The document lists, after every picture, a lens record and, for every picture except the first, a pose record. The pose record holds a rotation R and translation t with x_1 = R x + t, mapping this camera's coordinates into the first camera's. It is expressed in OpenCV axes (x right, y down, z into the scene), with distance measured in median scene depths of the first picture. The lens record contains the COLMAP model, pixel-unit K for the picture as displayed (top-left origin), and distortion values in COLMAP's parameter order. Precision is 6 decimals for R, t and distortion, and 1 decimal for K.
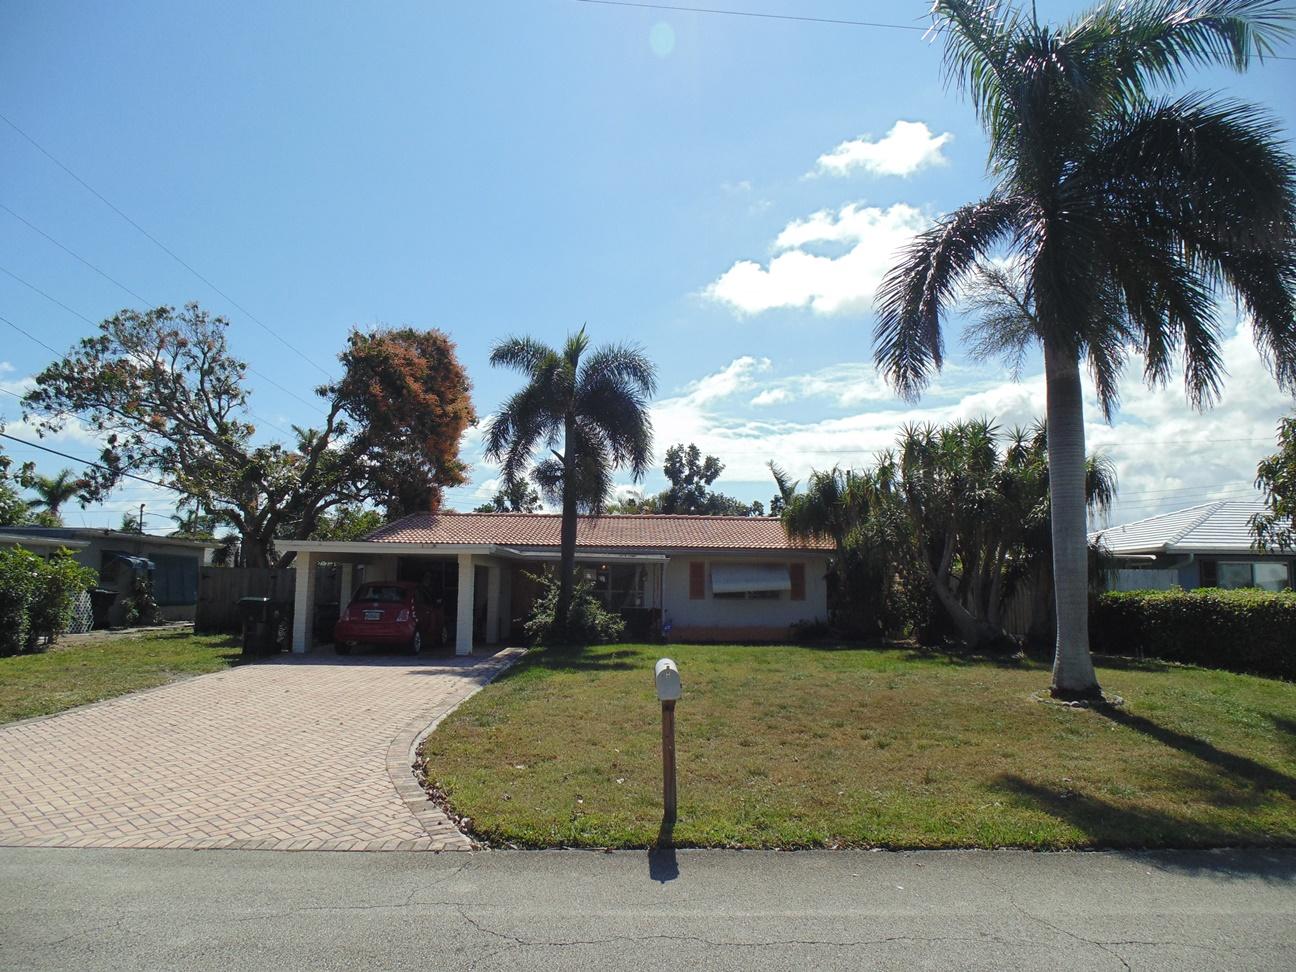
lens RADIAL K [[859.0, 0, 655.2], [0, 859.0, 486.4], [0, 0, 1]] dist [-0.011881, -0.003407]
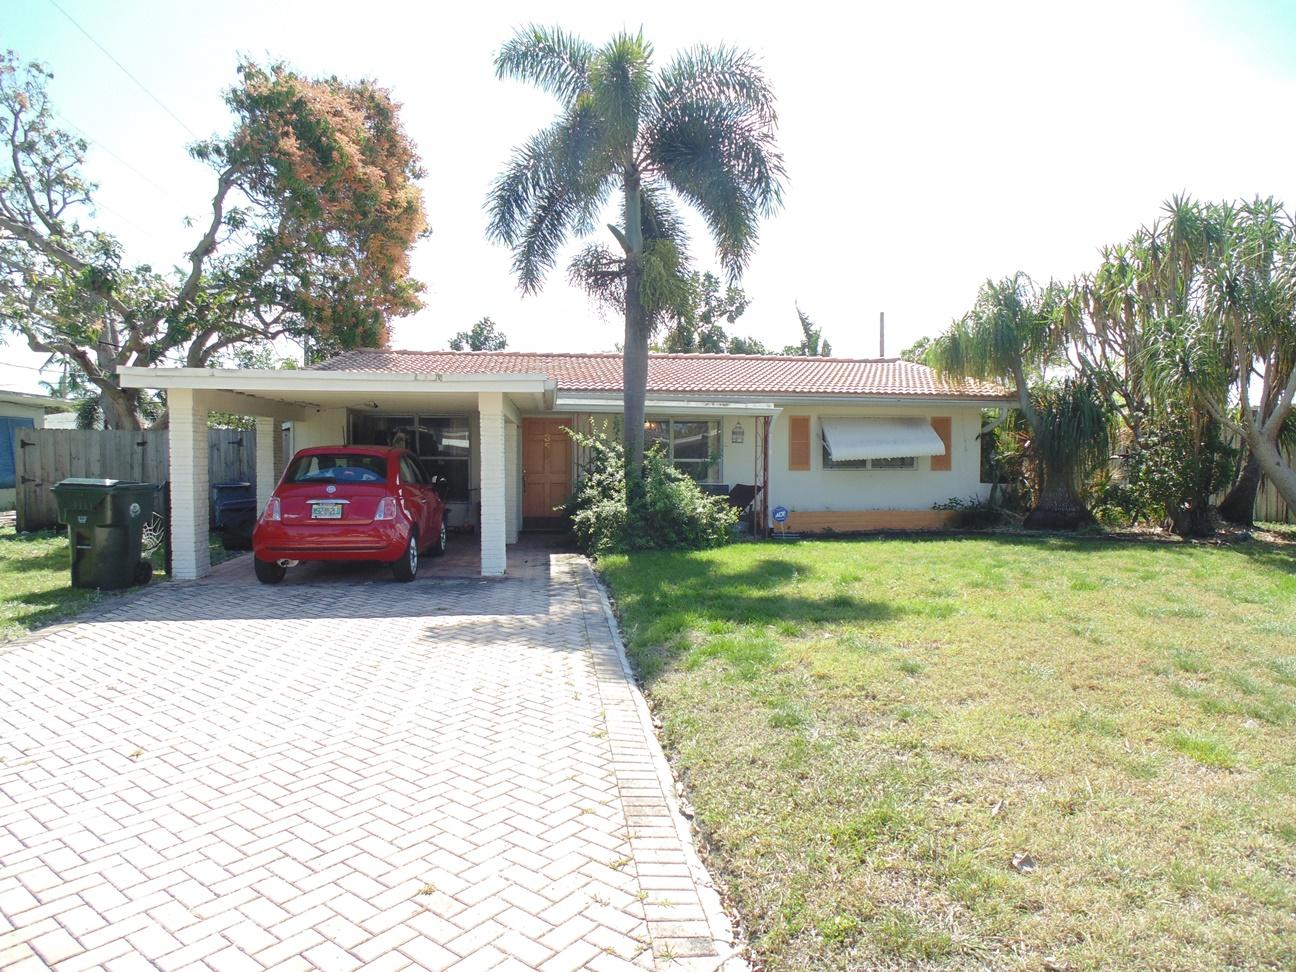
lens RADIAL K [[859.0, 0, 655.2], [0, 859.0, 486.4], [0, 0, 1]] dist [-0.011881, -0.003407]
pose [[0.995204, -0.013226, 0.096920, -0.130427], [-0.001527, 0.988597, 0.150581, 0.041595], [-0.097806, -0.150007, 0.983835, 0.339365]]
